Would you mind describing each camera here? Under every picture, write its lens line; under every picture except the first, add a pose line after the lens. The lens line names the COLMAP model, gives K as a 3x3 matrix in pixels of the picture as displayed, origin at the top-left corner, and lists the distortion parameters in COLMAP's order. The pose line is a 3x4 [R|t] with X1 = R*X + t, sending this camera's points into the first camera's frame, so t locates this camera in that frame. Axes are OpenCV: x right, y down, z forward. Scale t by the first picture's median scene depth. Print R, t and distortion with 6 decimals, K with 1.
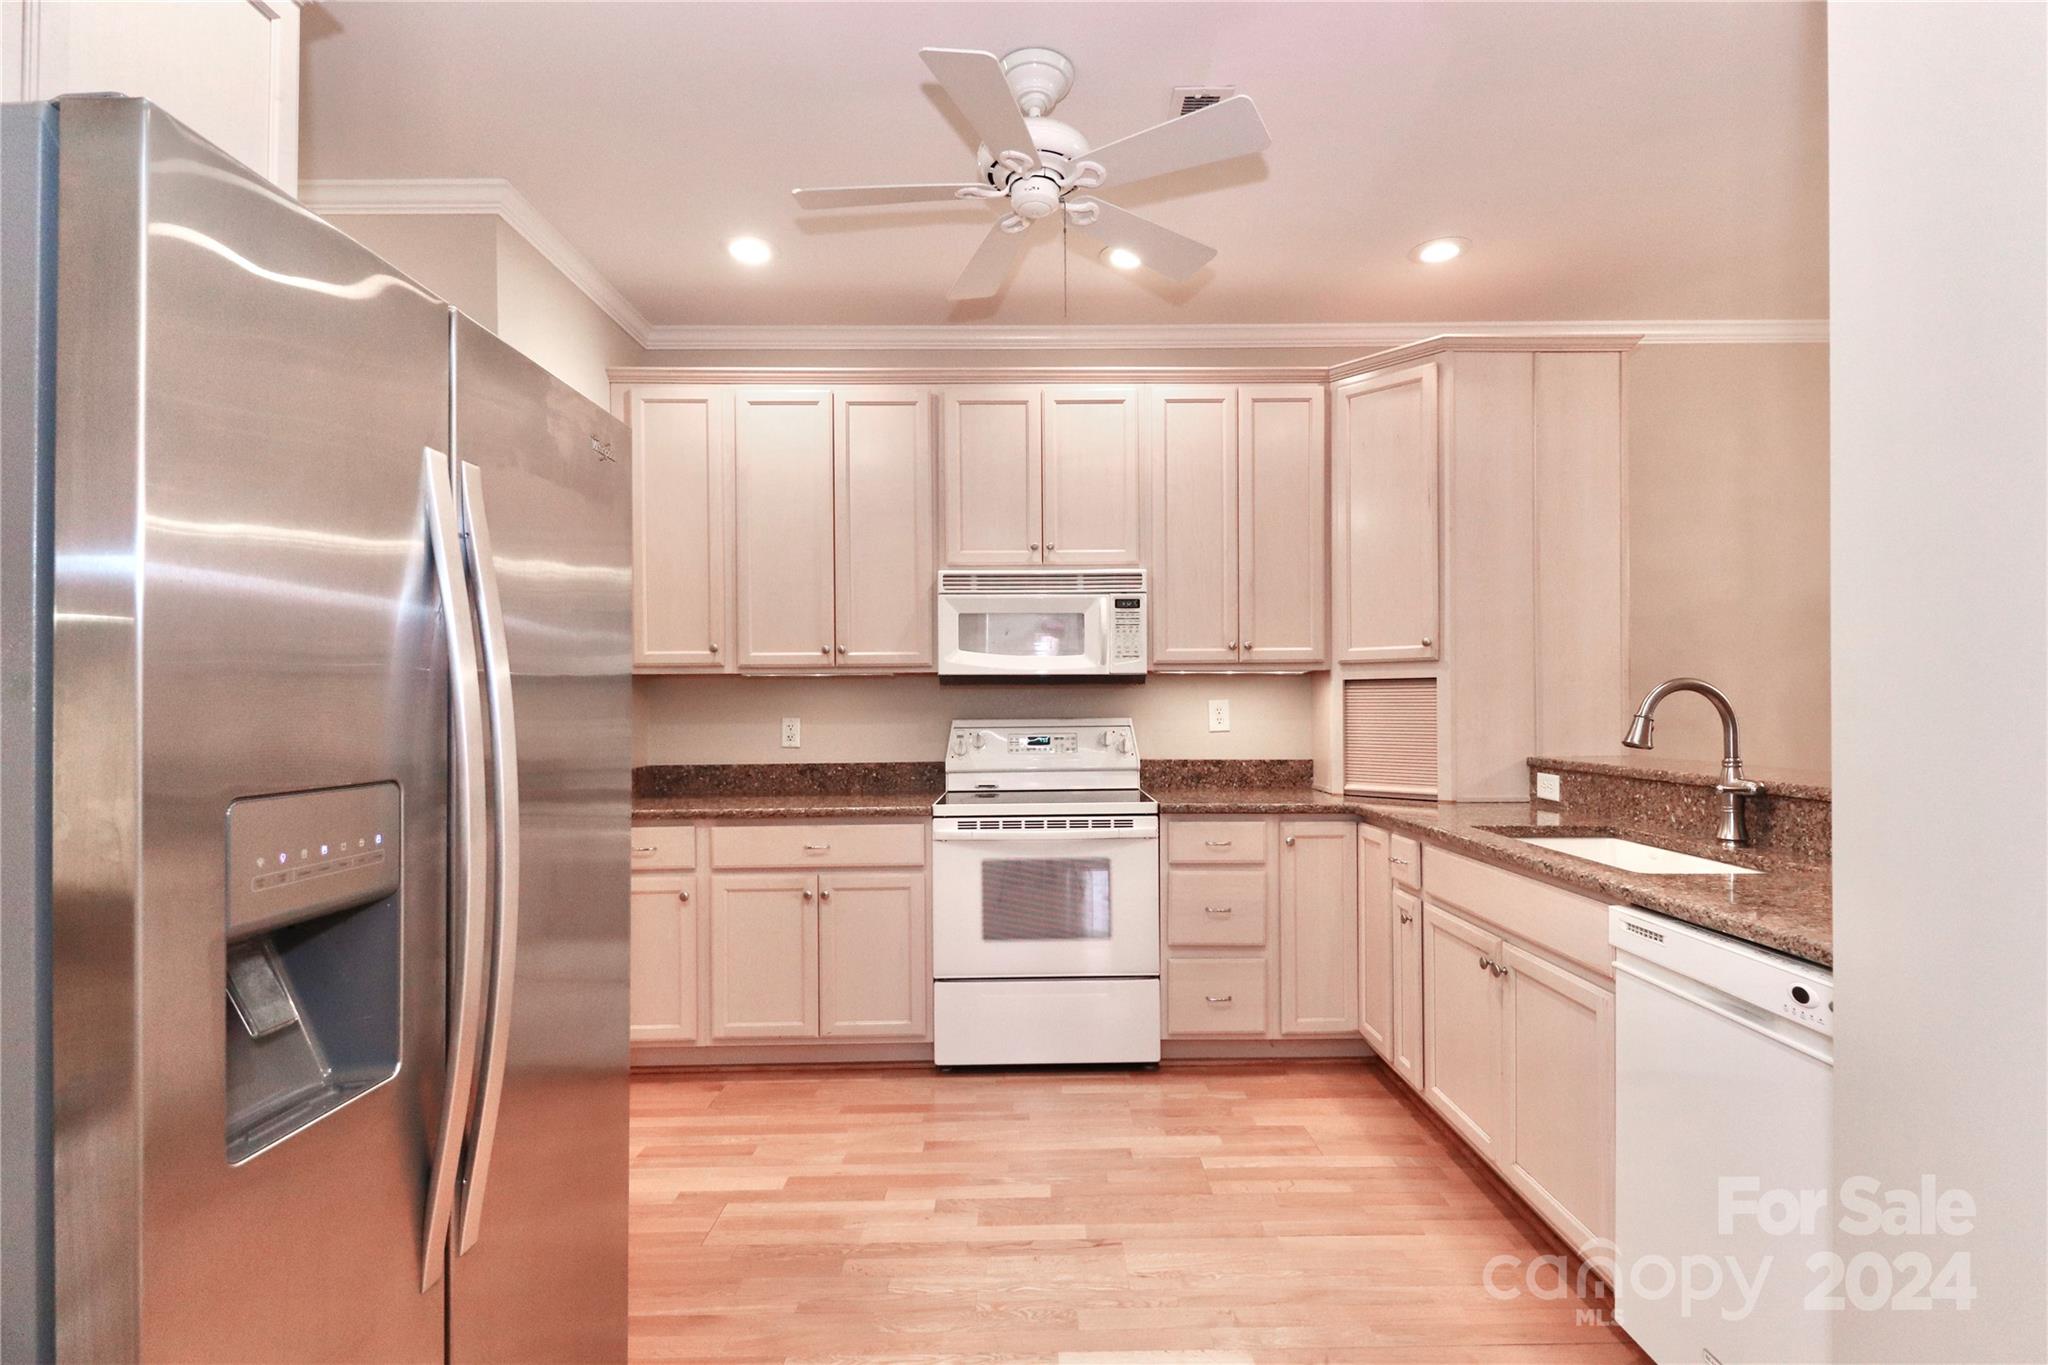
lens RADIAL K [[1059.7, 0, 1024.0], [0, 1059.7, 682.5], [0, 0, 1]] dist [0.000915, -0.000114]
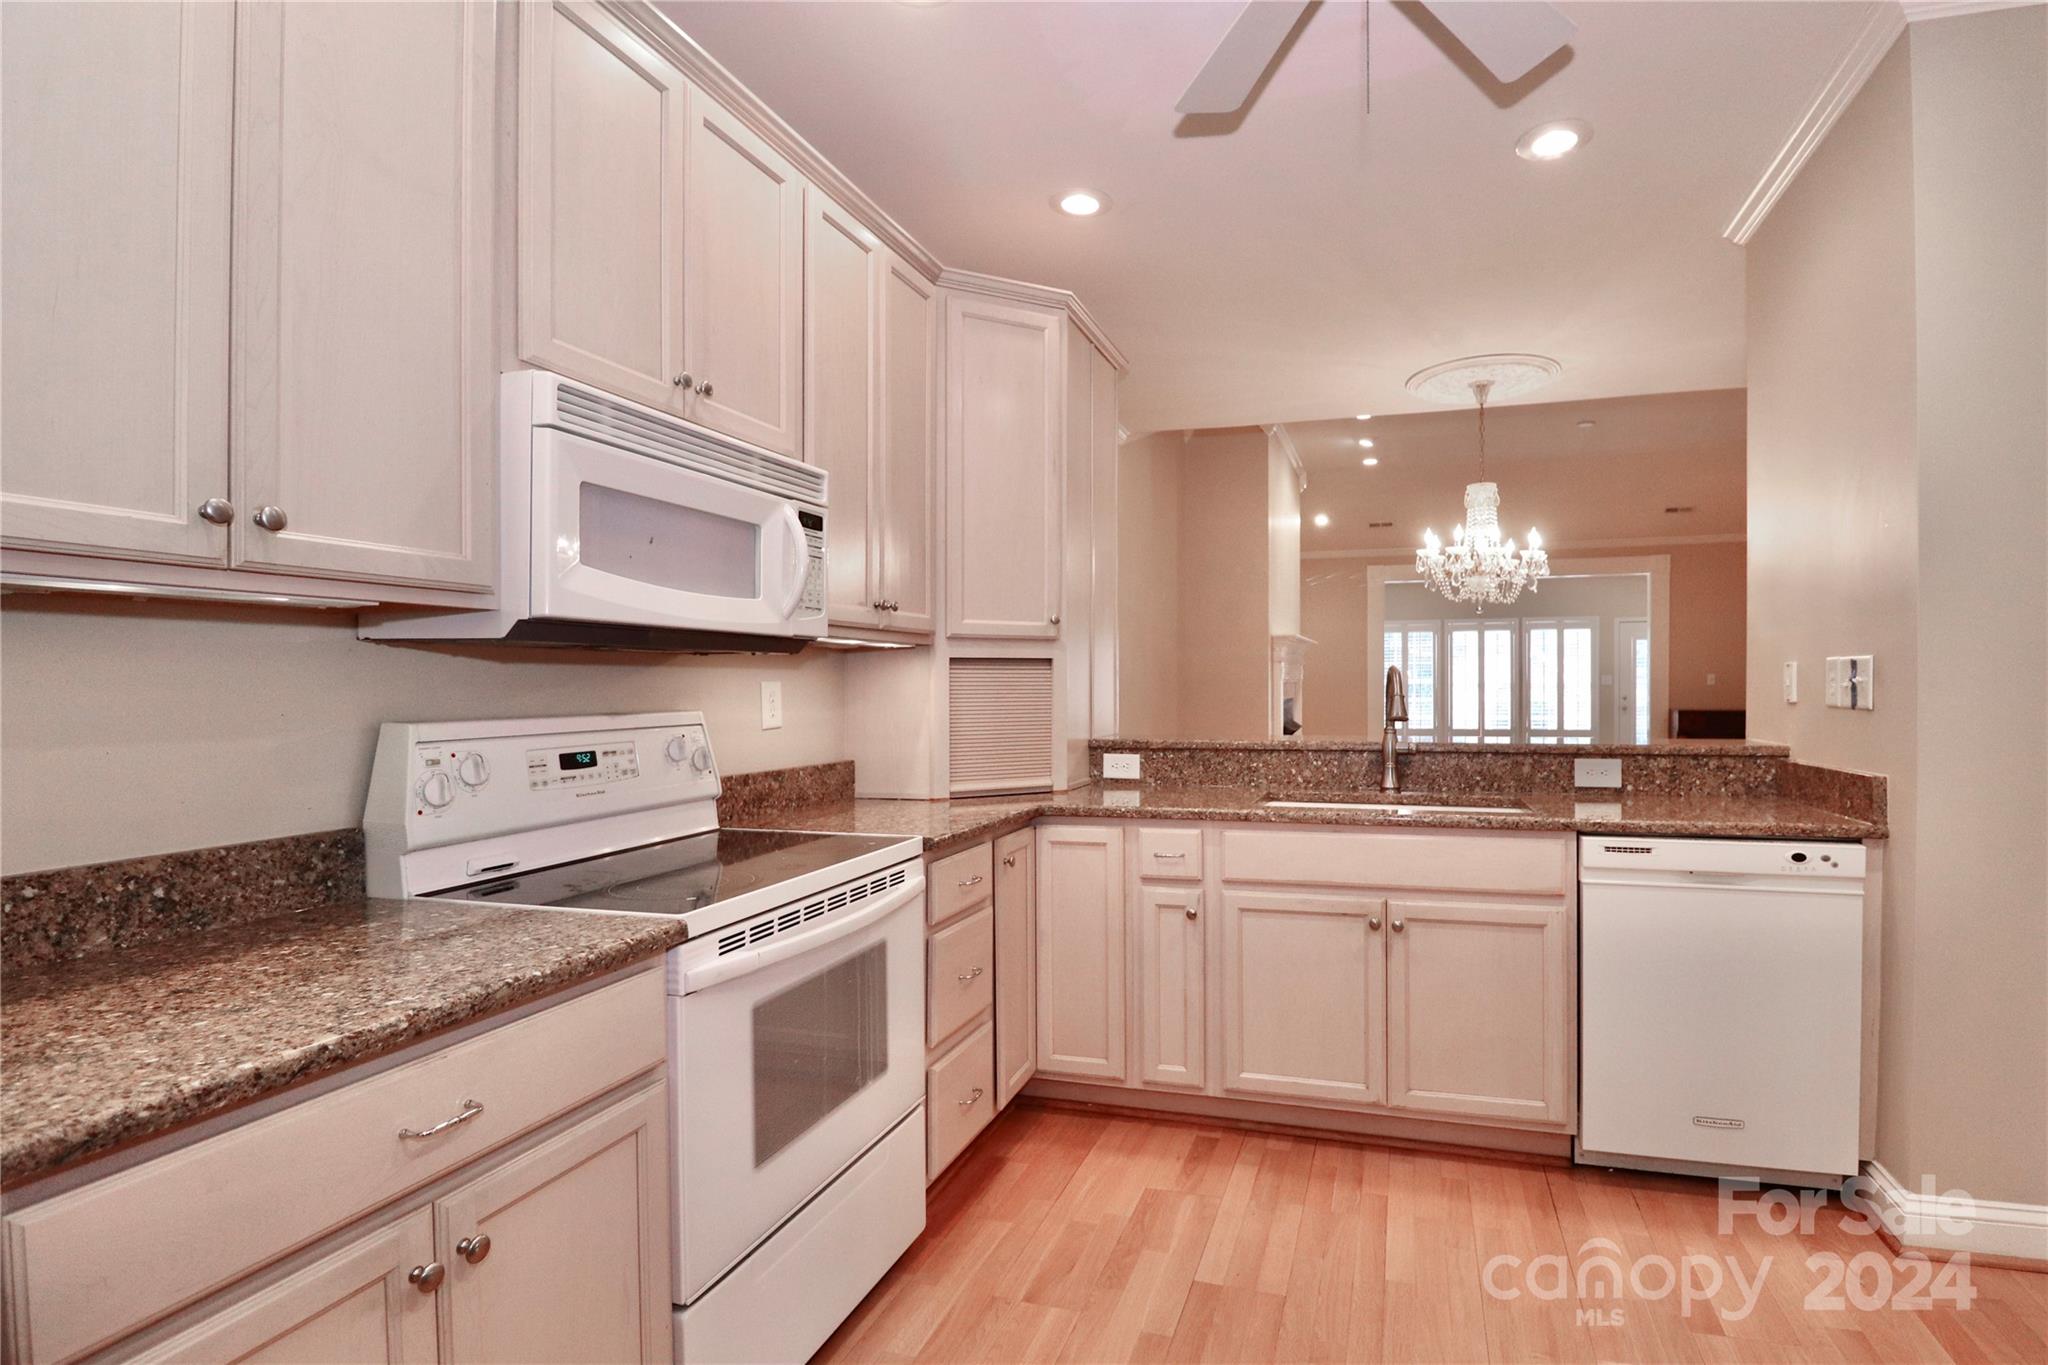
lens RADIAL K [[1014.3, 0, 1131.0], [0, 1014.3, 685.1], [0, 0, 1]] dist [-0.015486, -0.000542]
pose [[0.221694, 0.005055, 0.975103, -0.452681], [-0.014889, 0.999888, -0.001798, 0.018991], [-0.975003, -0.014120, 0.221744, 0.731308]]
